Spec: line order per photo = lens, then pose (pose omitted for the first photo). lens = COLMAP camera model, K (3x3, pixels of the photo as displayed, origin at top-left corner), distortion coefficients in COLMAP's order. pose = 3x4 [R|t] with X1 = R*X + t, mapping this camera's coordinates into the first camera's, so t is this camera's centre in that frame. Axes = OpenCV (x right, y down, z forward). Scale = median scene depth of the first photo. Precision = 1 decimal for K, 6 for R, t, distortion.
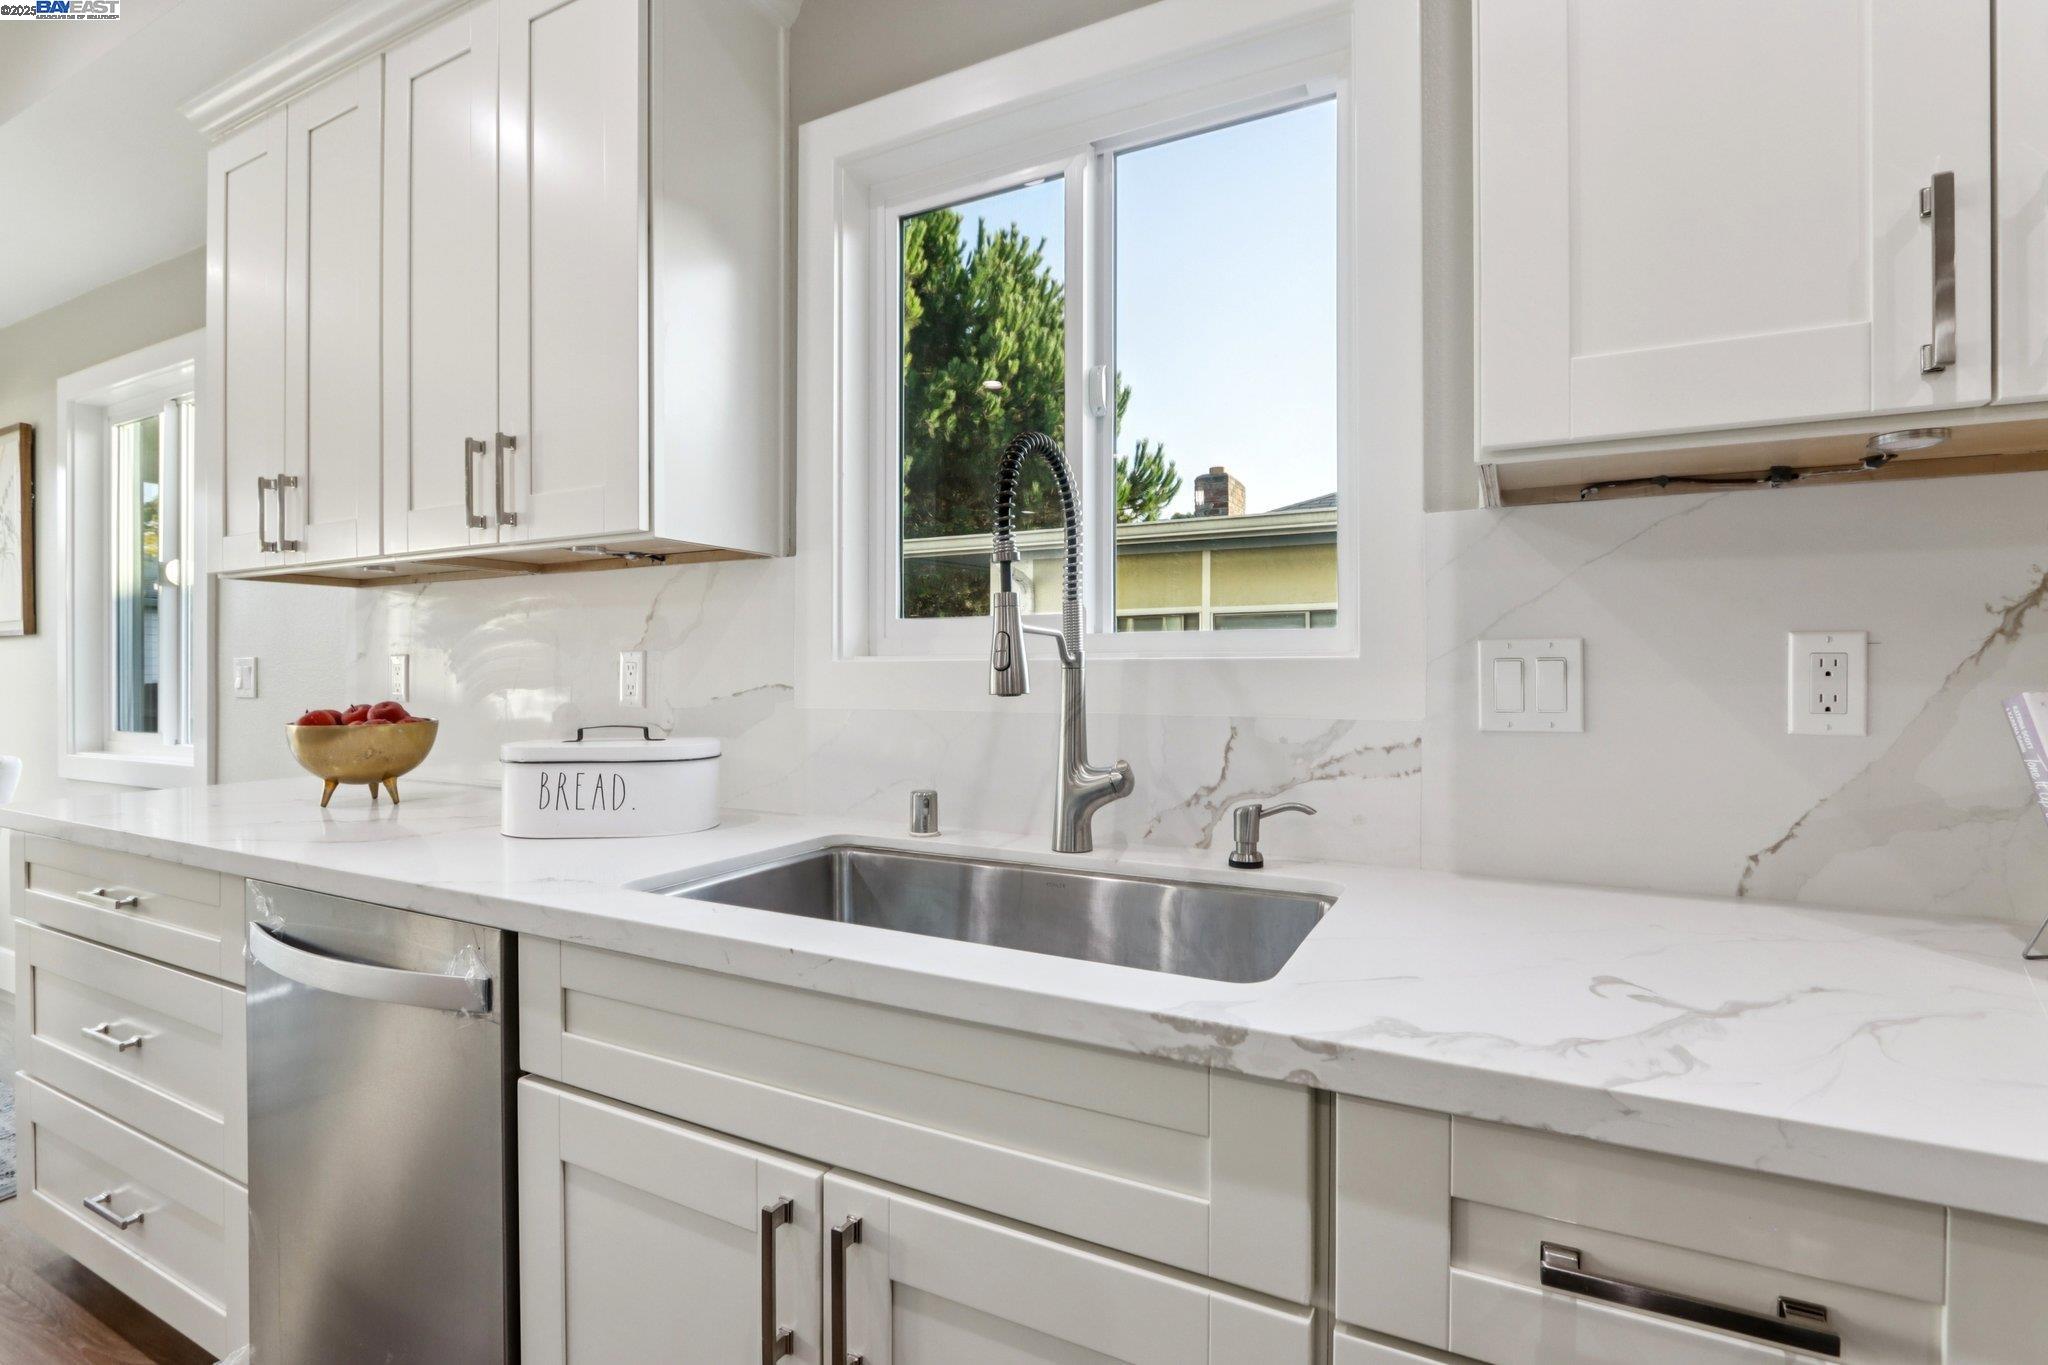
lens RADIAL K [[952.6, 0, 1027.4], [0, 952.6, 674.2], [0, 0, 1]] dist [-0.013655, 0.000105]
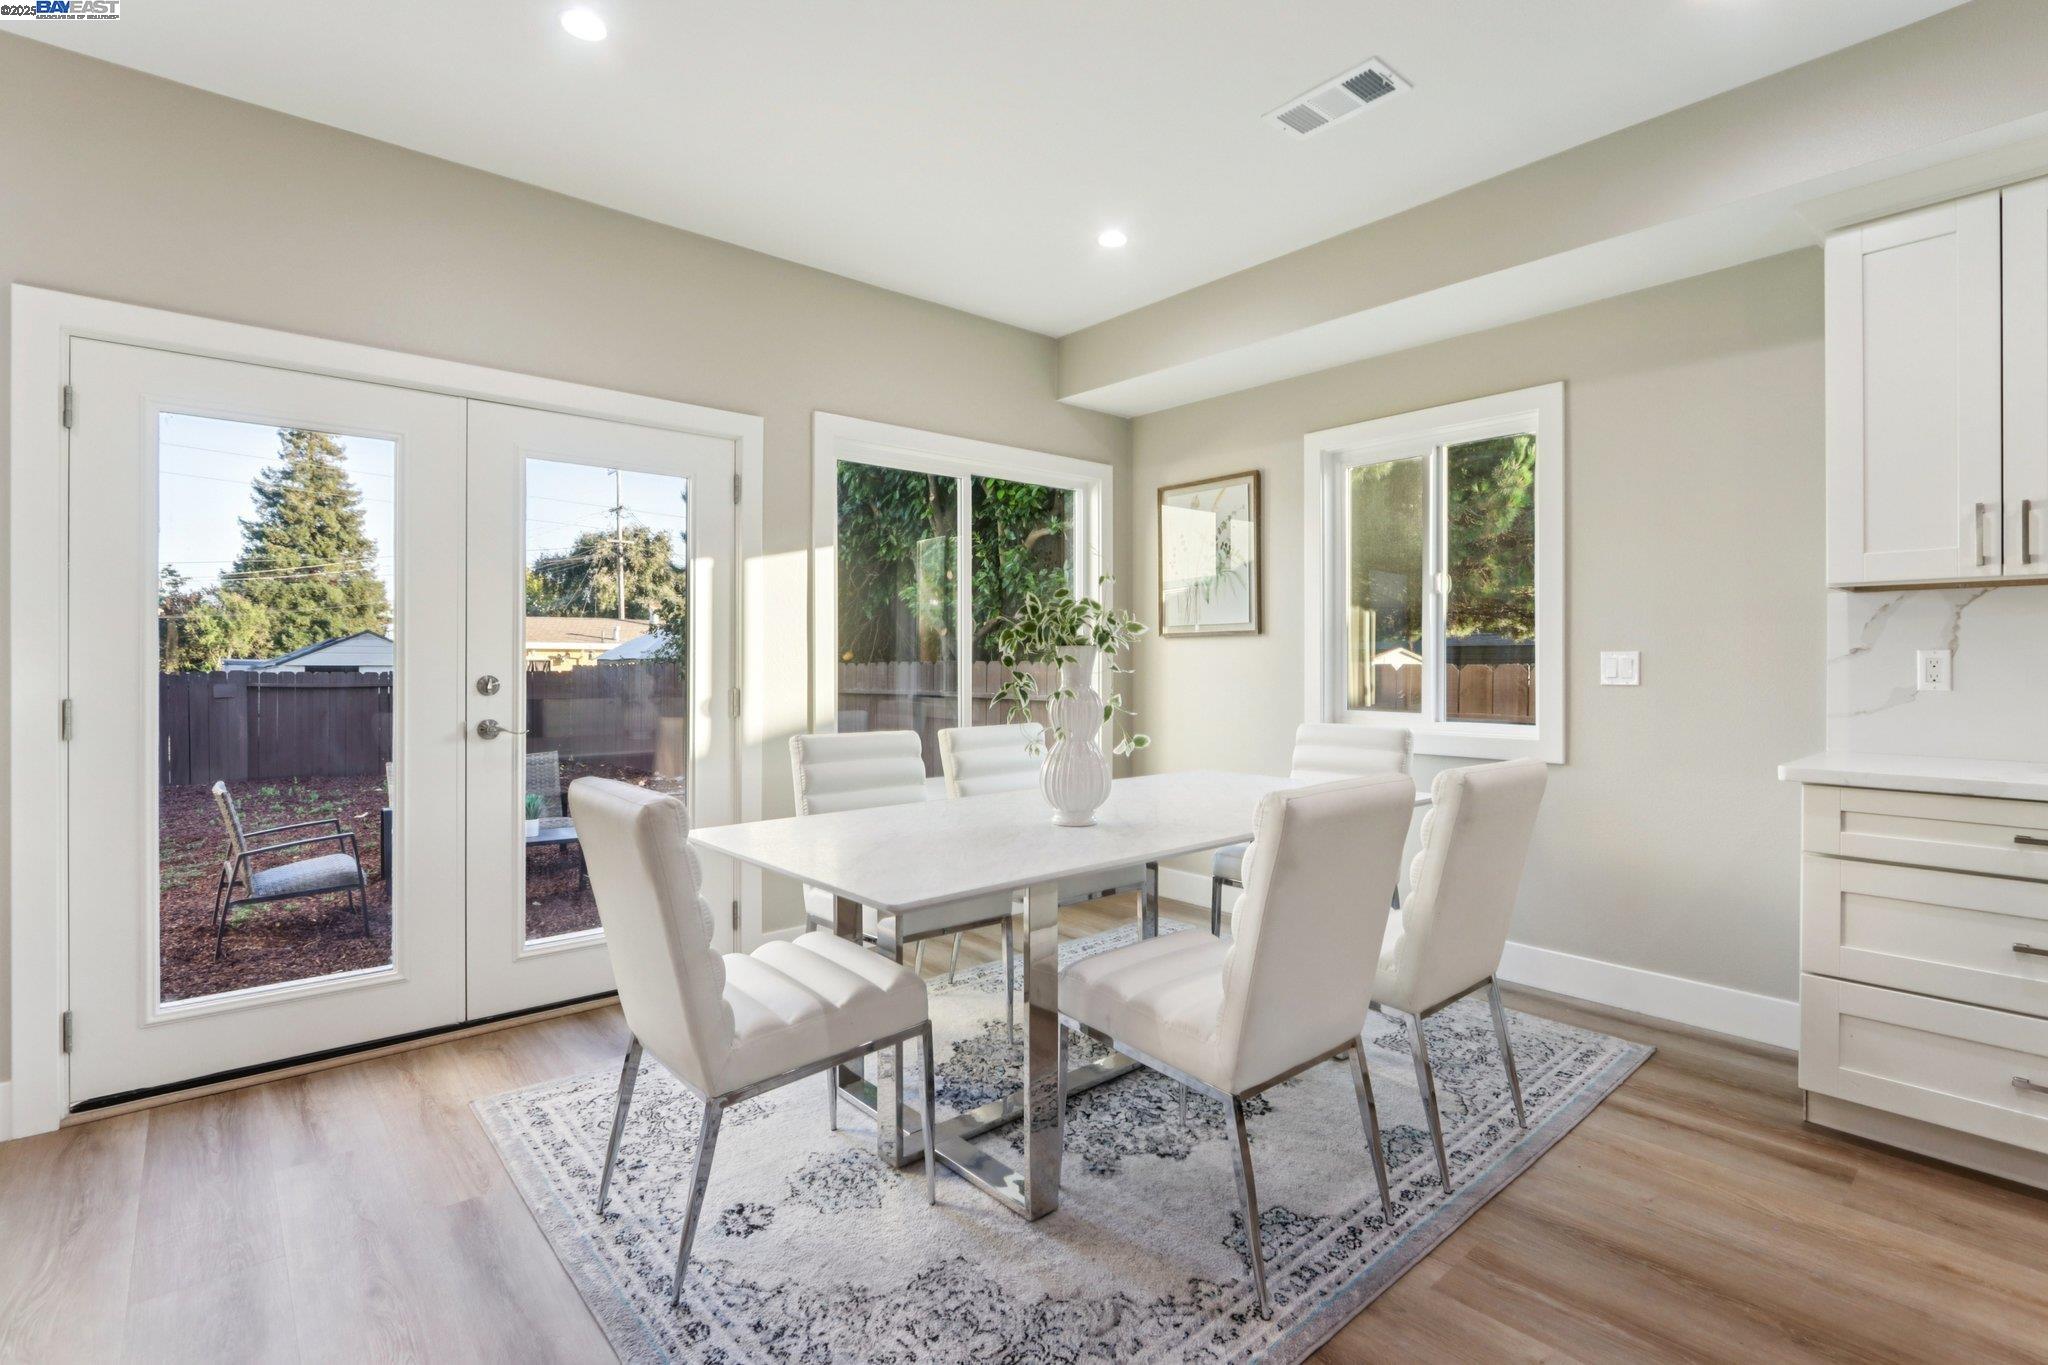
lens RADIAL K [[952.3, 0, 1028.5], [0, 952.3, 662.9], [0, 0, 1]] dist [-0.014349, 0.001438]
pose [[0.929599, 0.002278, -0.368567, -1.662465], [-0.004222, 0.999981, -0.004468, 0.007880], [0.368550, 0.005709, 0.929591, -0.621948]]
